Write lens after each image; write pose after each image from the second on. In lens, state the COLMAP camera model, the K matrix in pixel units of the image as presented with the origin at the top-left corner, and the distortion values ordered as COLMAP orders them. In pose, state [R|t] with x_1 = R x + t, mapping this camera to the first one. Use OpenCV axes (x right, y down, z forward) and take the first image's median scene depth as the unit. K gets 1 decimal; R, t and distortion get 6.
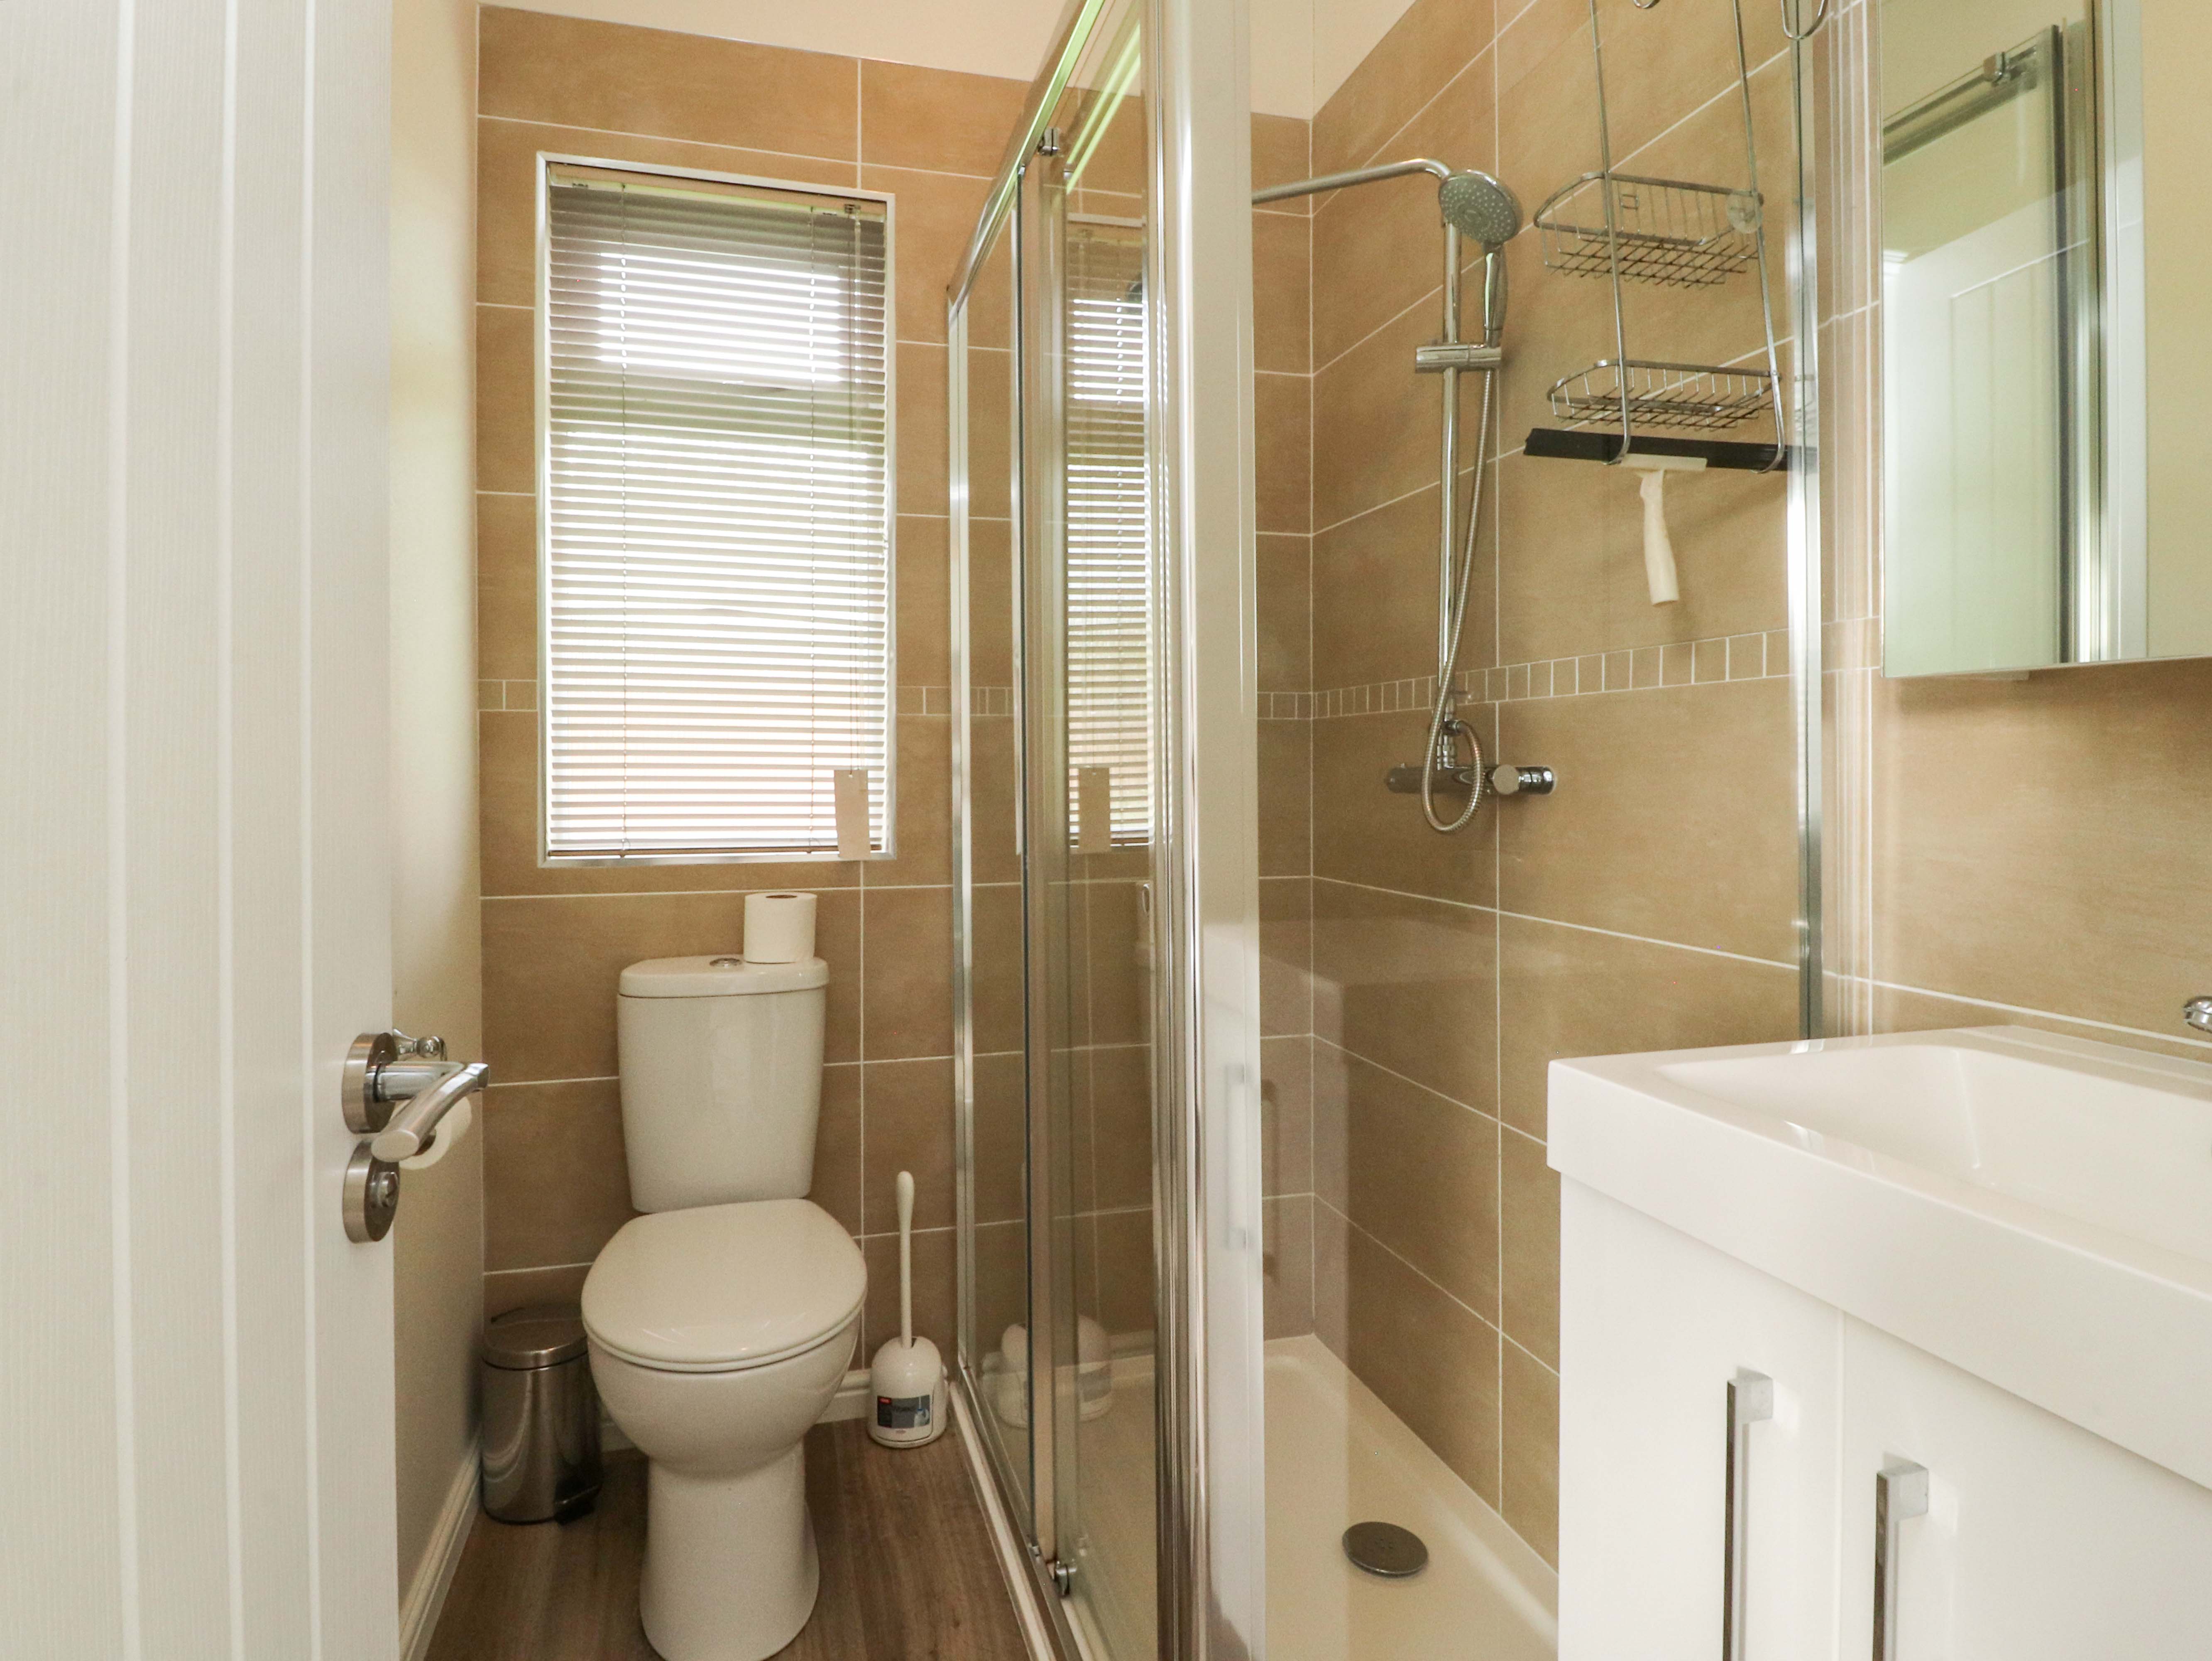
lens RADIAL K [[1213.7, 0, 1137.8], [0, 1213.7, 809.3], [0, 0, 1]] dist [-0.001476, -0.014654]
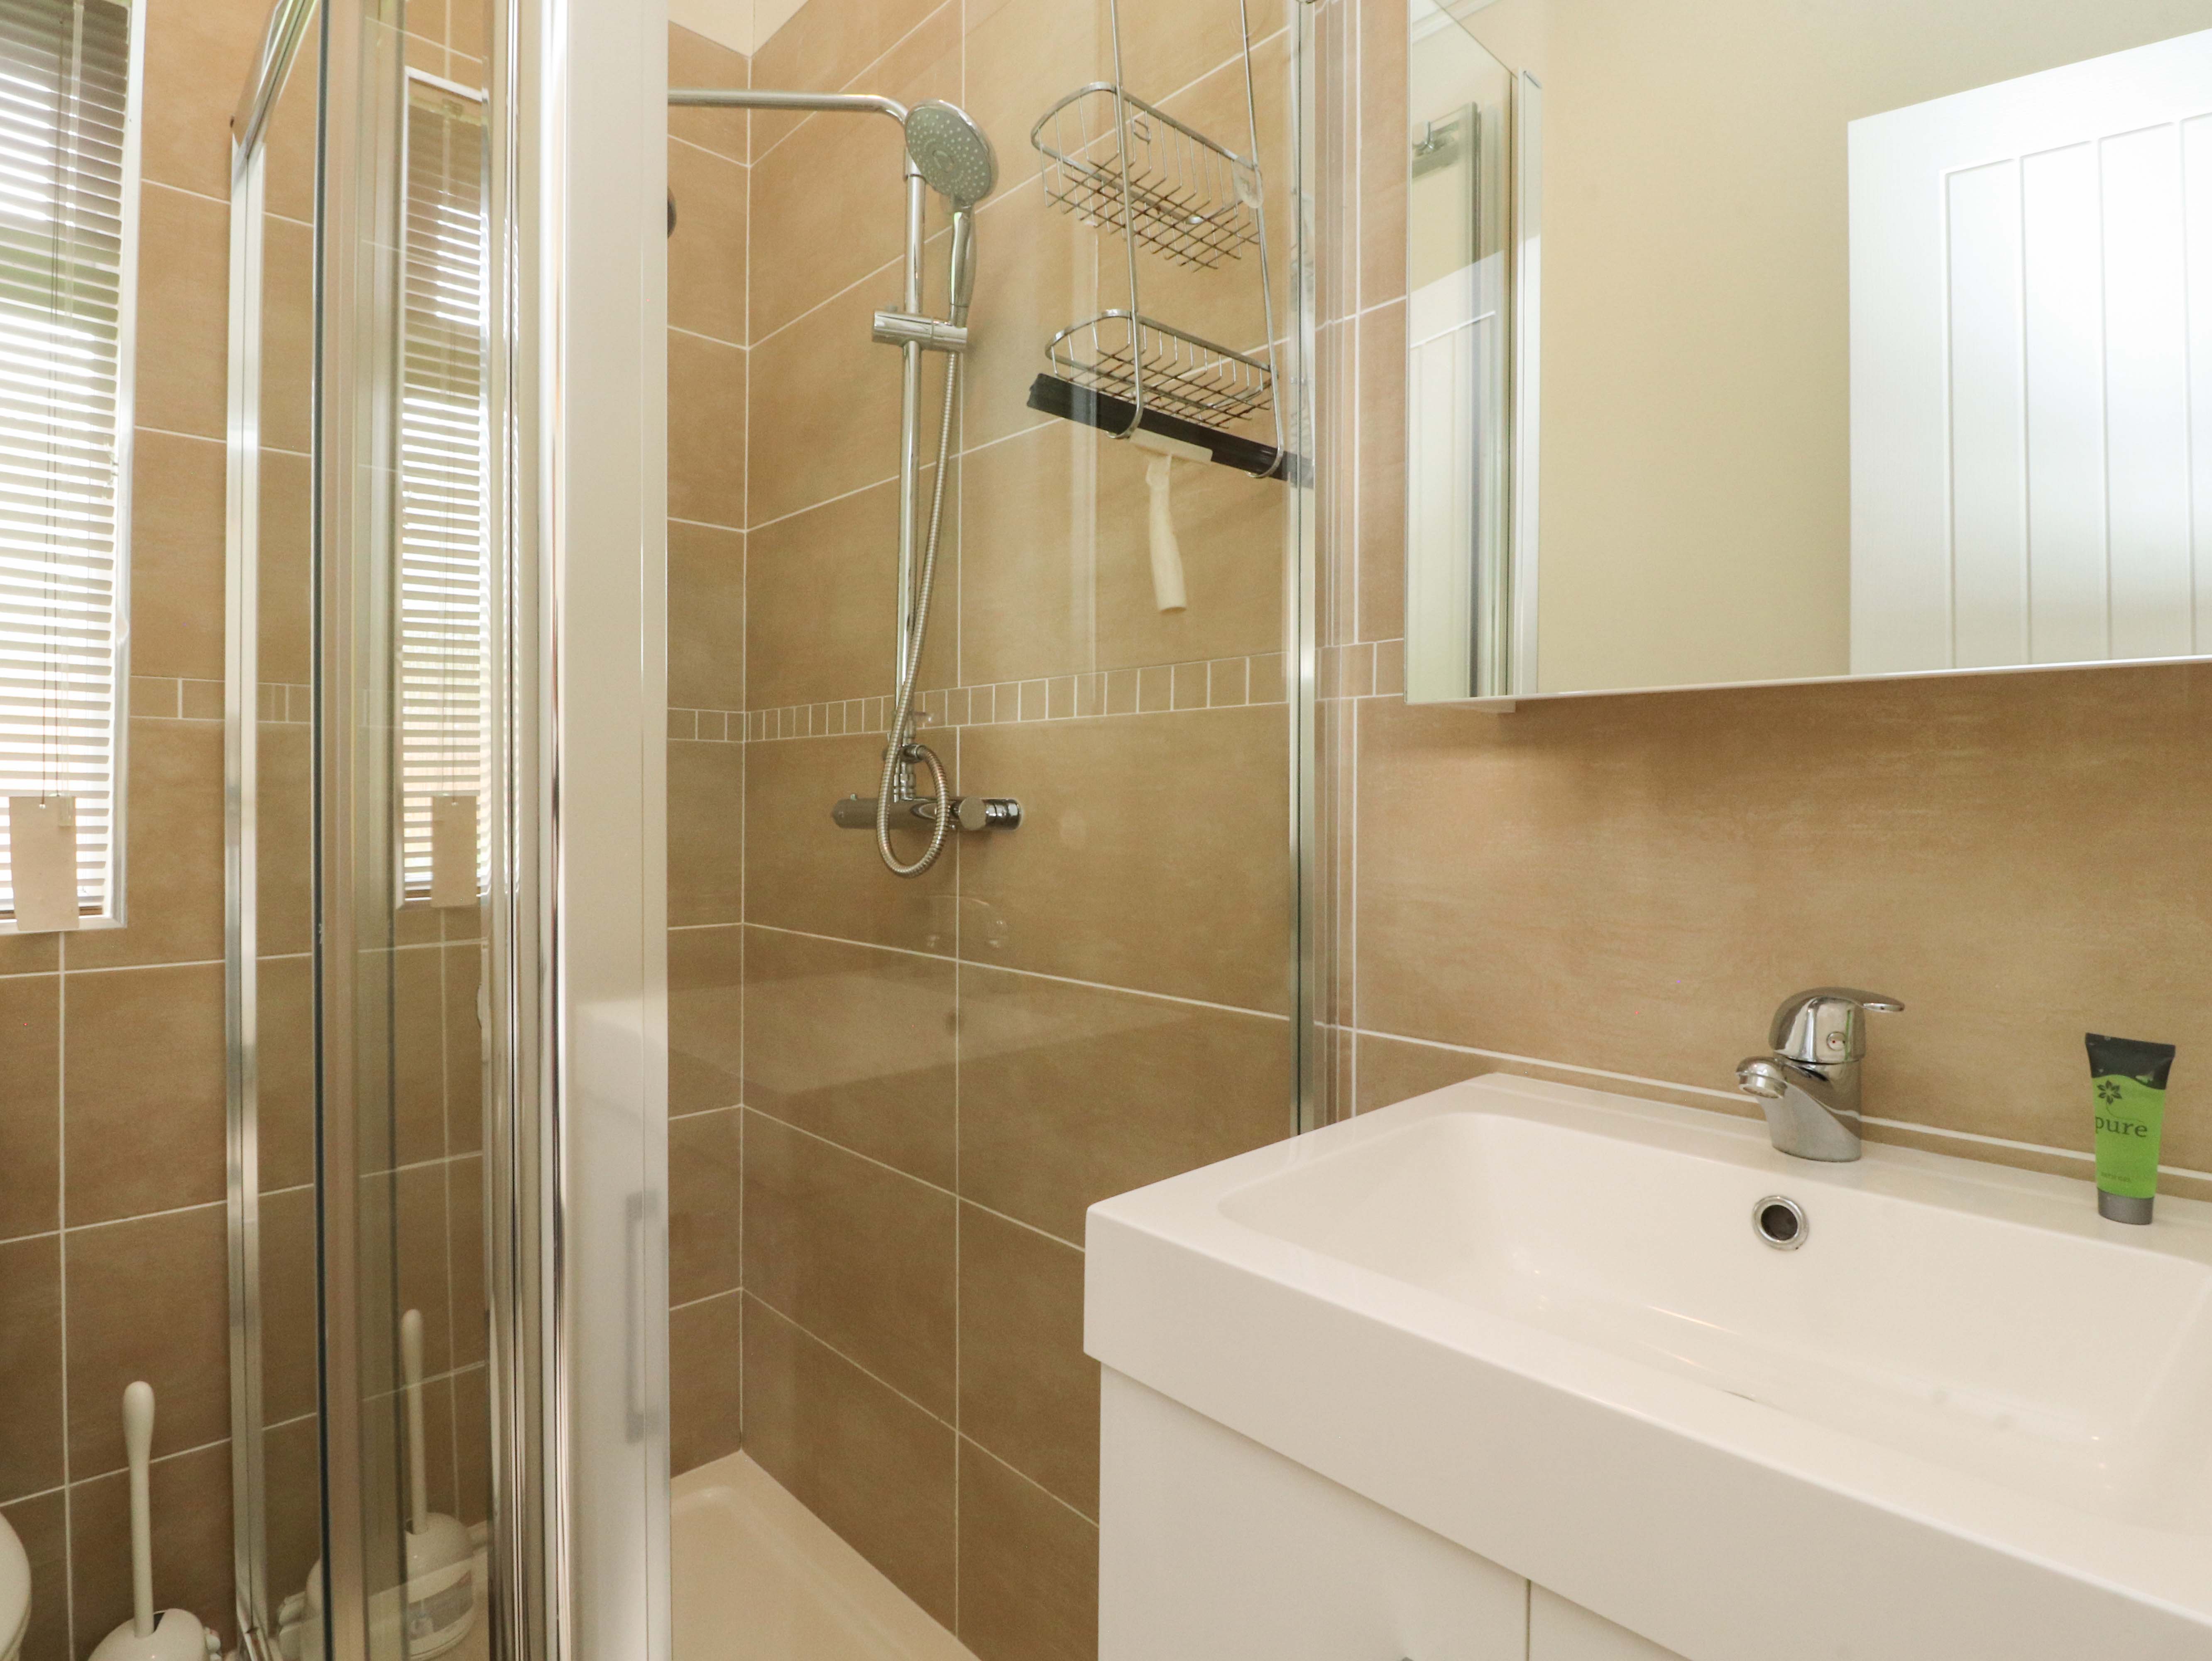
lens RADIAL K [[1165.0, 0, 1064.2], [0, 1165.0, 779.5], [0, 0, 1]] dist [0.002366, -0.020305]
pose [[0.915336, 0.013685, 0.402459, 0.023887], [0.006446, 0.998796, -0.048625, -0.007527], [-0.402640, 0.047102, 0.914146, 0.195732]]
